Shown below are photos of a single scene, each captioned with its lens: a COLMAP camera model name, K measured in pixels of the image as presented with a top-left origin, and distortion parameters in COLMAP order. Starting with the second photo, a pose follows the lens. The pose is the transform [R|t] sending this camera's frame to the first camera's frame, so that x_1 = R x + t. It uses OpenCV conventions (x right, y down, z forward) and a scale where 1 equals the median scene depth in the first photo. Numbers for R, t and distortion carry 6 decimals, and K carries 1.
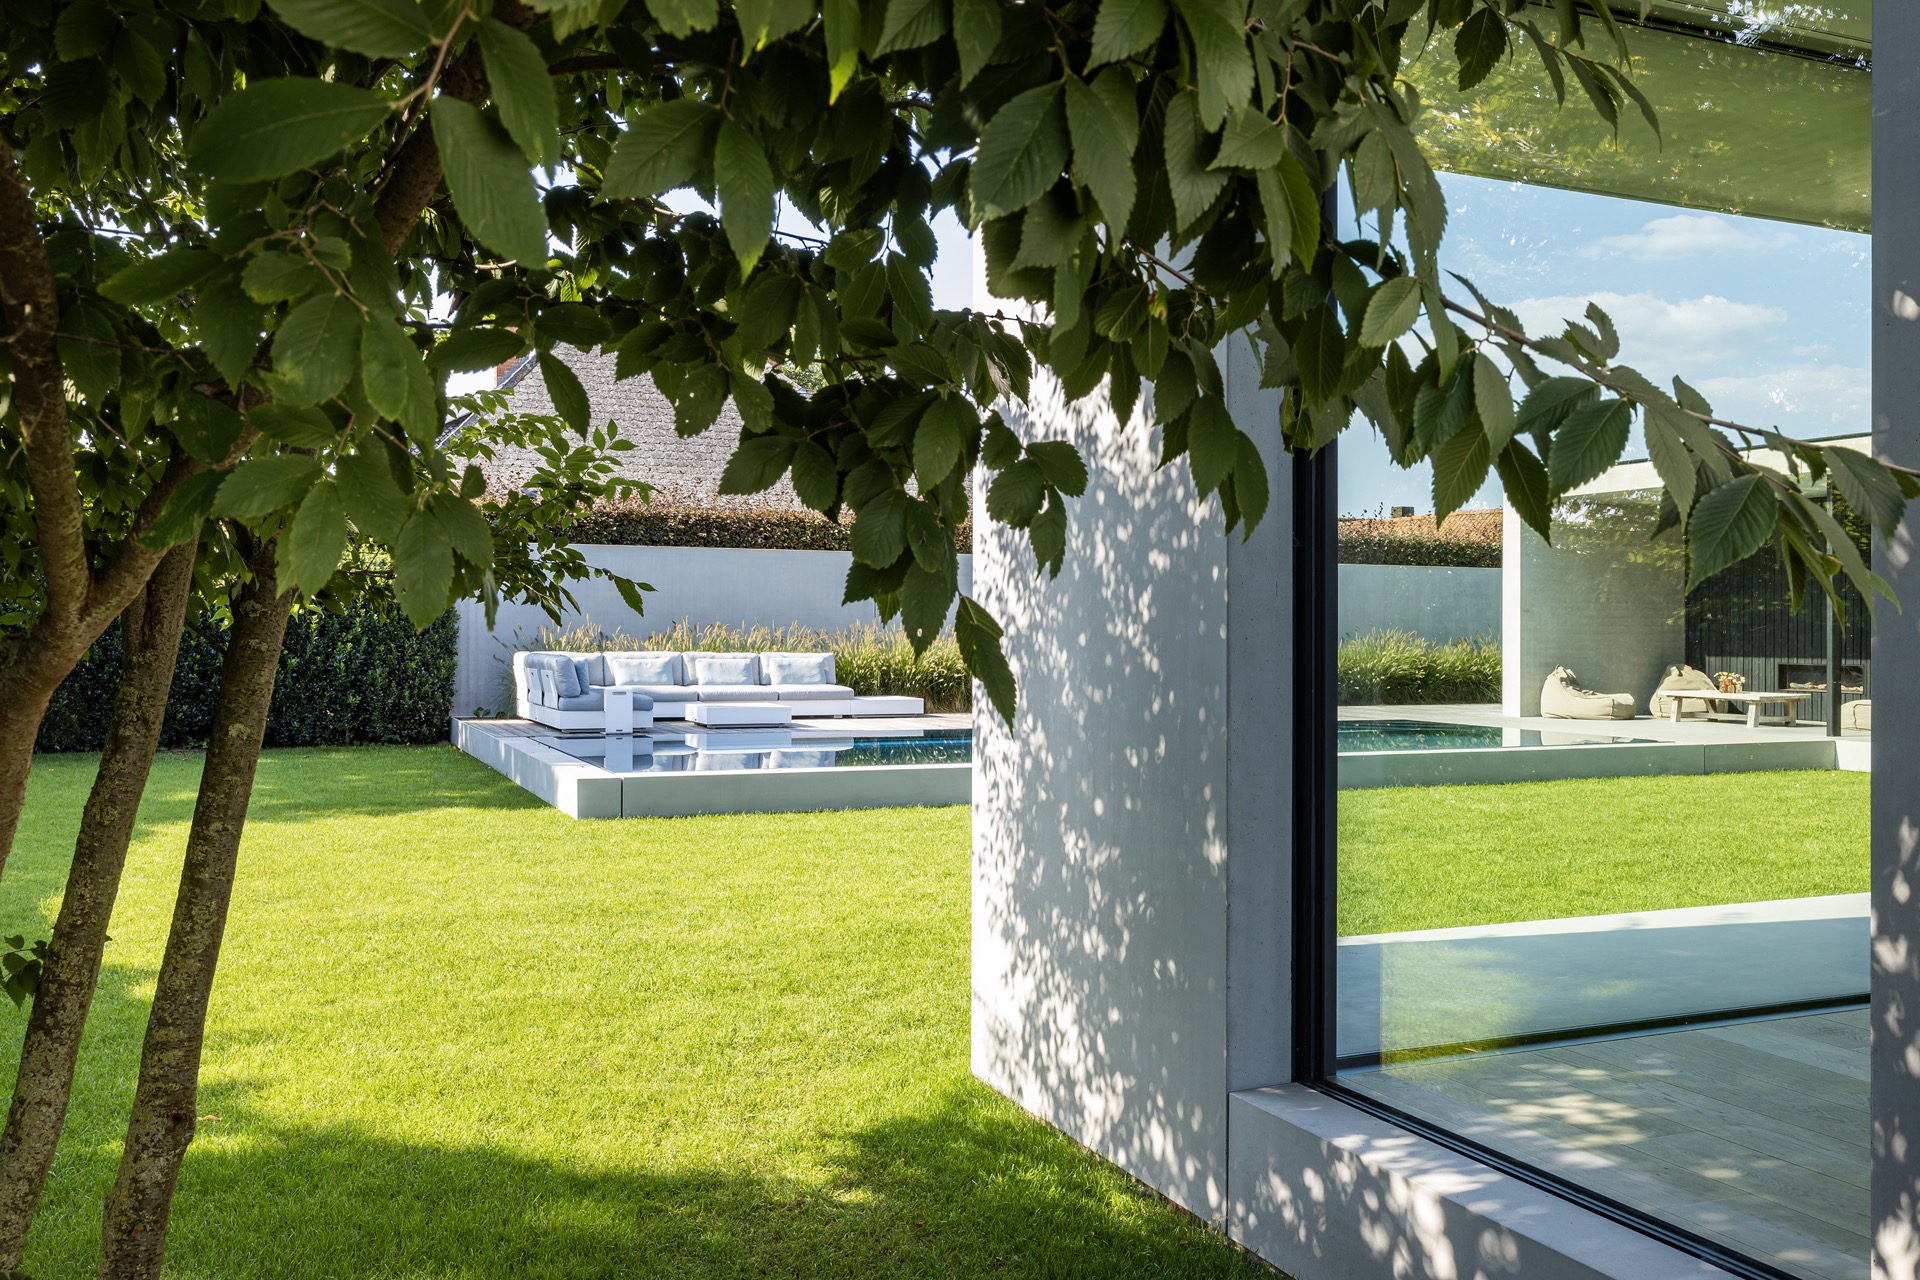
lens RADIAL K [[1616.5, 0, 964.4], [0, 1616.5, 647.4], [0, 0, 1]] dist [0.008877, -0.005521]
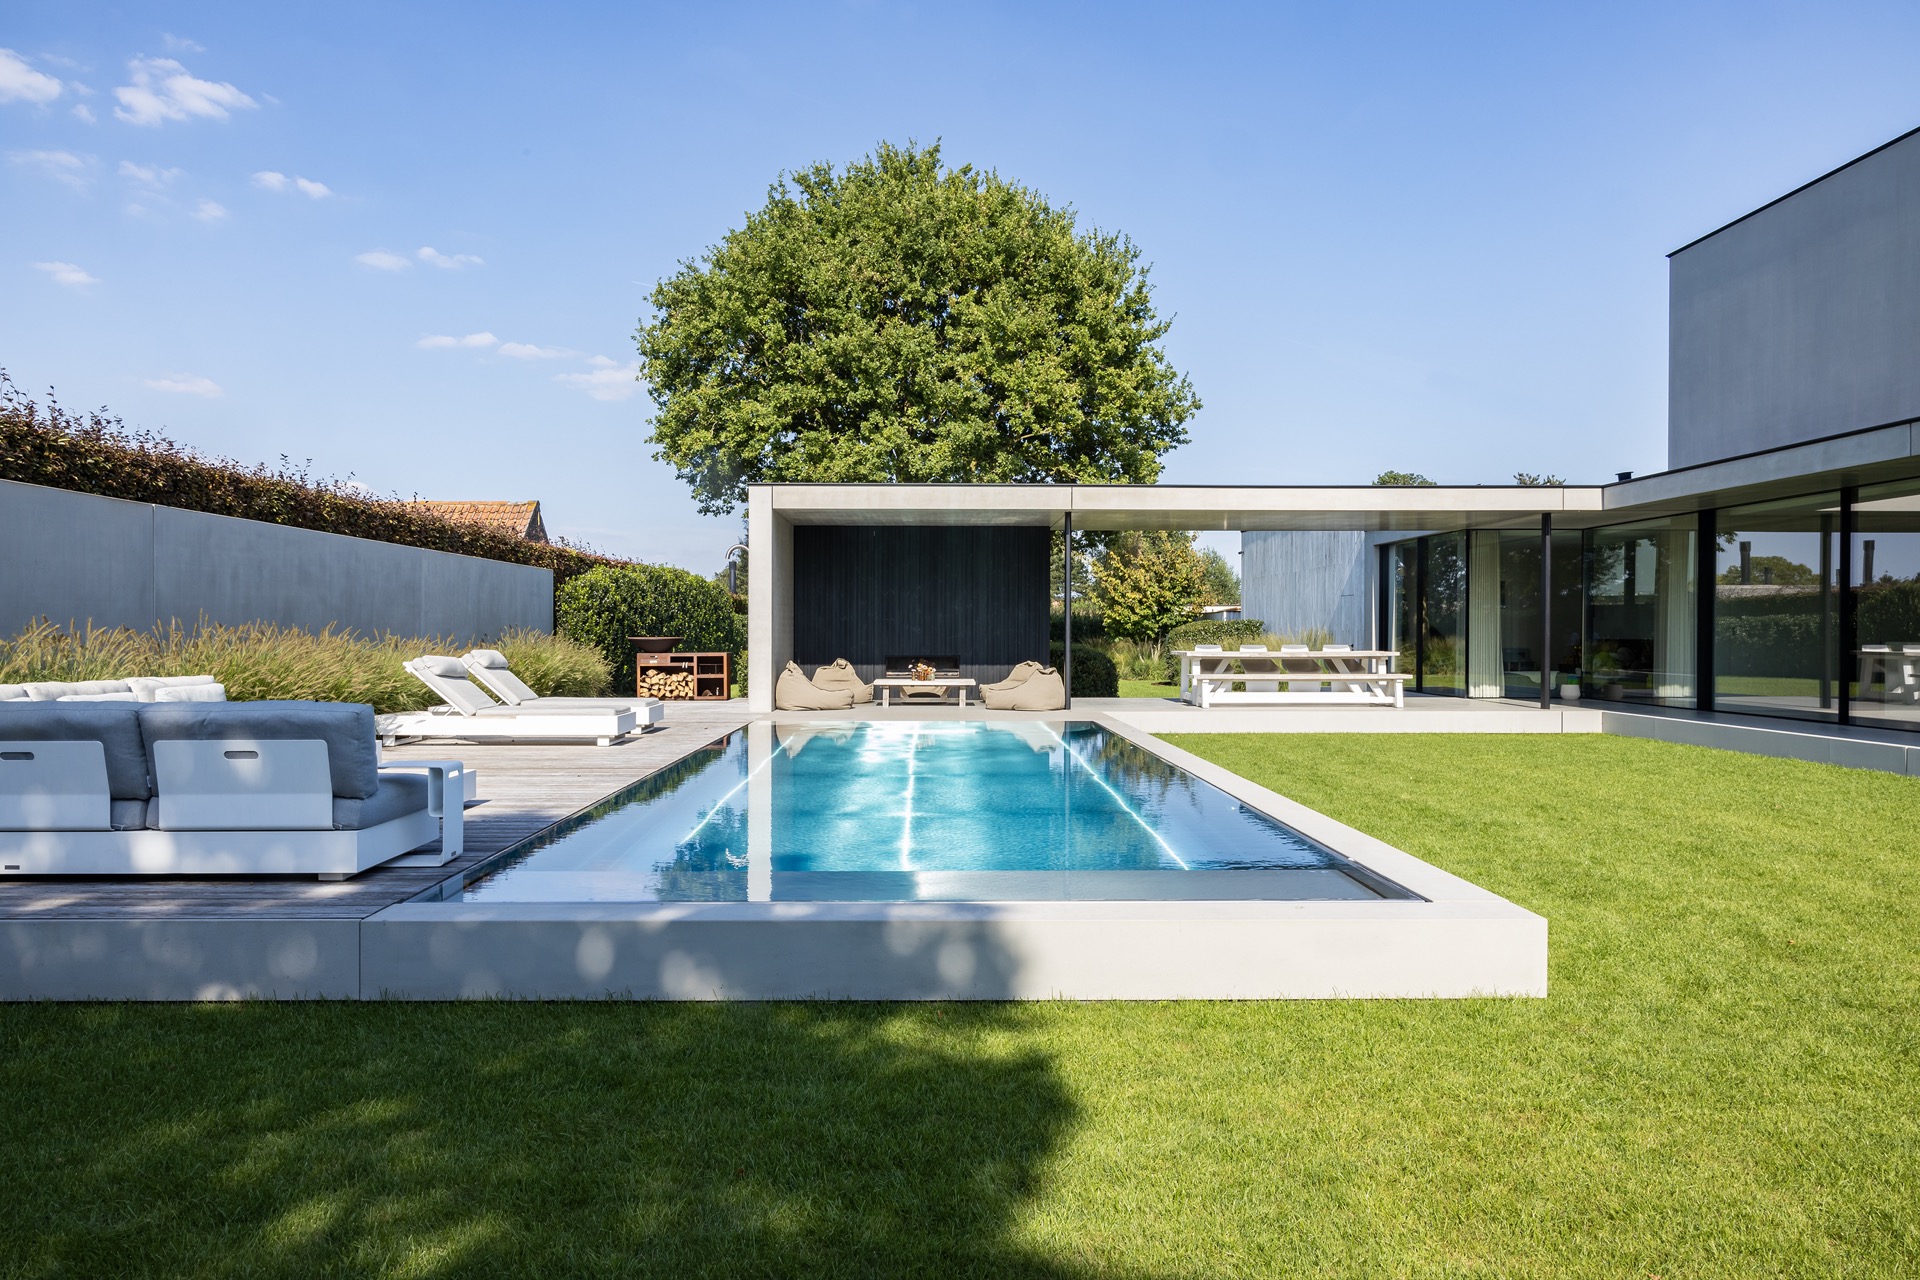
lens RADIAL K [[1281.1, 0, 939.8], [0, 1281.1, 660.5], [0, 0, 1]] dist [0.001439, -0.002466]
pose [[0.393288, -0.025877, 0.919051, -0.407178], [0.011482, 0.999664, 0.023233, -0.009445], [-0.919344, 0.001415, 0.393453, 0.591010]]
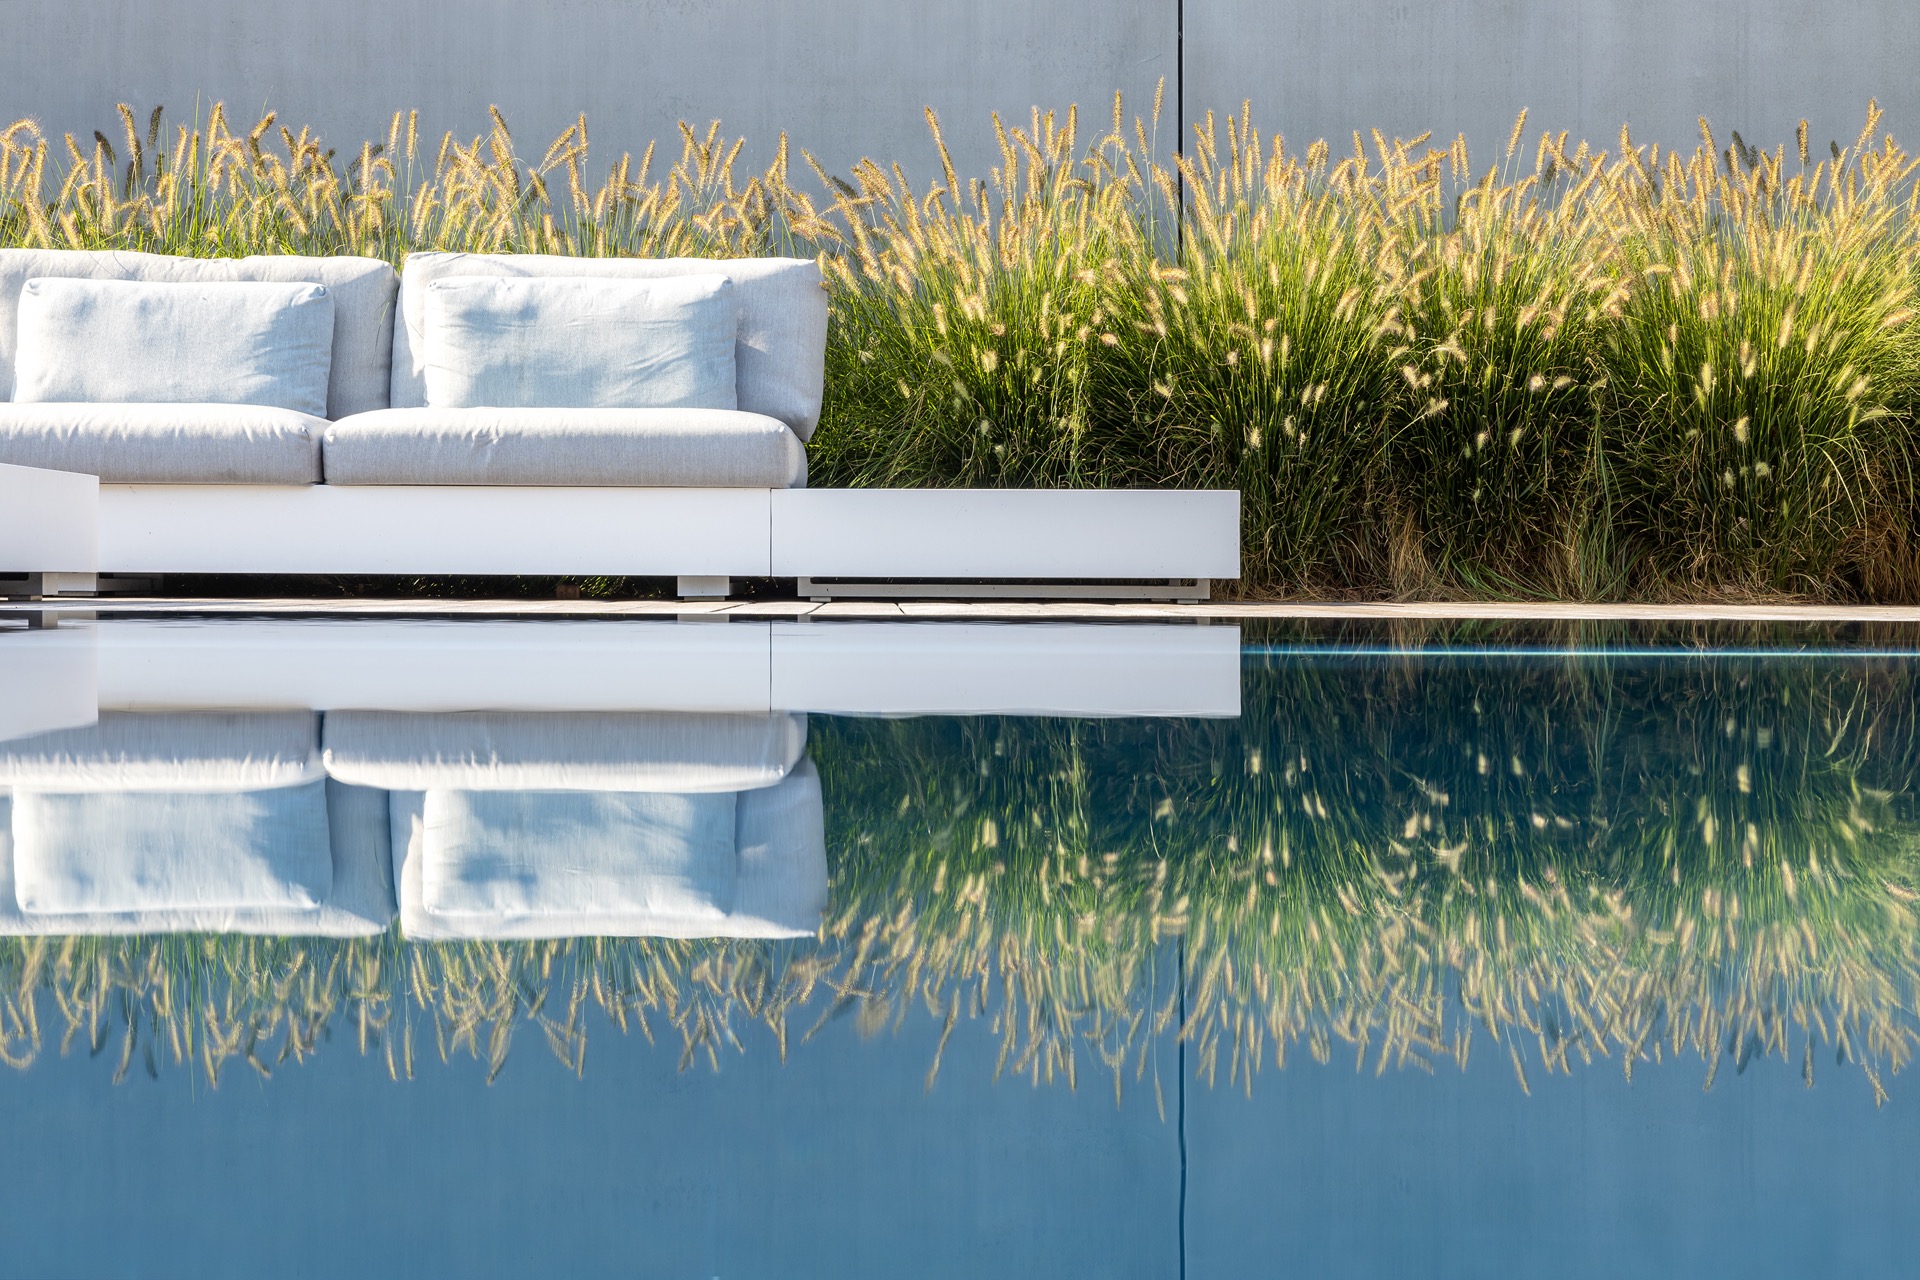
lens RADIAL K [[3405.5, 0, 954.1], [0, 3405.5, 639.4], [0, 0, 1]] dist [0.034977, 0.000000]
pose [[0.925960, 0.003986, -0.377600, 0.079509], [-0.002897, 0.999990, 0.003450, 0.045800], [0.377610, -0.002101, 0.925962, 0.662233]]
